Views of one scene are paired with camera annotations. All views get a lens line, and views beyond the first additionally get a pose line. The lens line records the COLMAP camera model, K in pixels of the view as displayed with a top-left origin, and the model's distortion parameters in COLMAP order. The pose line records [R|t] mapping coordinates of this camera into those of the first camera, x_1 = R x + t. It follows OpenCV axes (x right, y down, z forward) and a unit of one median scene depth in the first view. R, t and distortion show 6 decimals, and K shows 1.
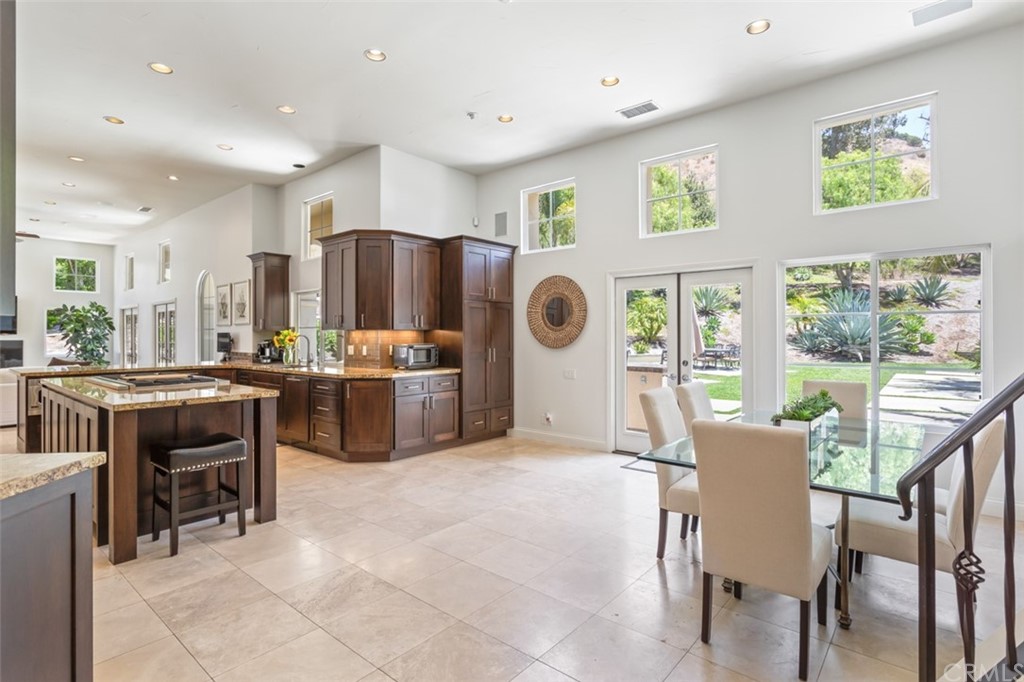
lens RADIAL K [[506.9, 0, 504.8], [0, 506.9, 338.7], [0, 0, 1]] dist [0.004512, -0.001031]
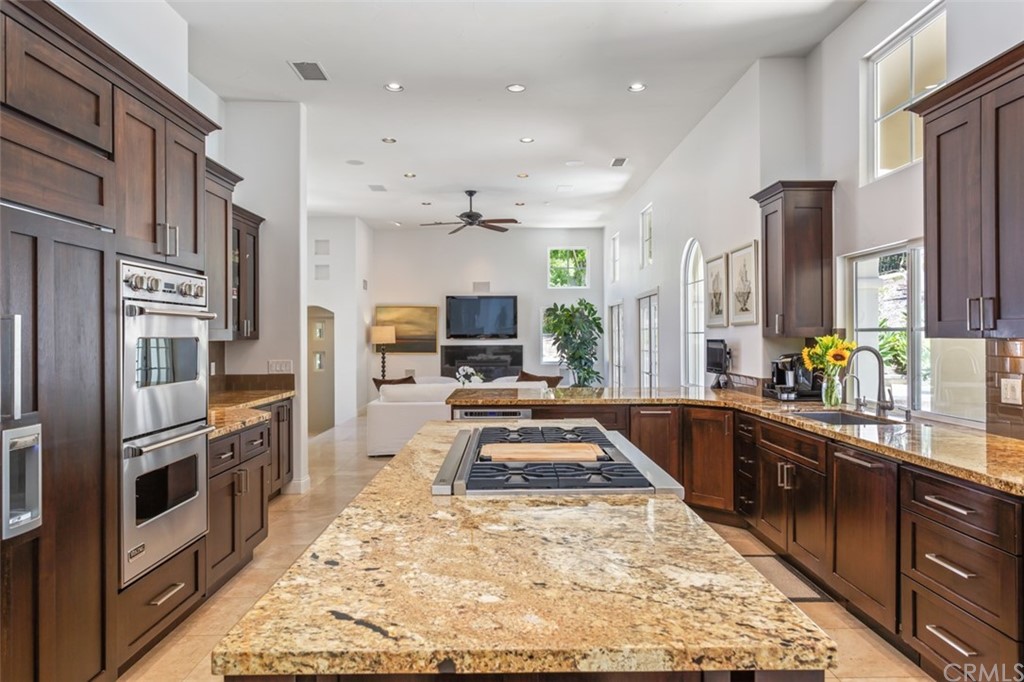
lens RADIAL K [[664.6, 0, 510.5], [0, 664.6, 323.1], [0, 0, 1]] dist [0.002686, -0.000198]
pose [[0.669148, -0.016094, -0.742955, -0.157393], [-0.002527, 0.999710, -0.023932, -0.012363], [0.743125, 0.017891, 0.668913, 0.340773]]
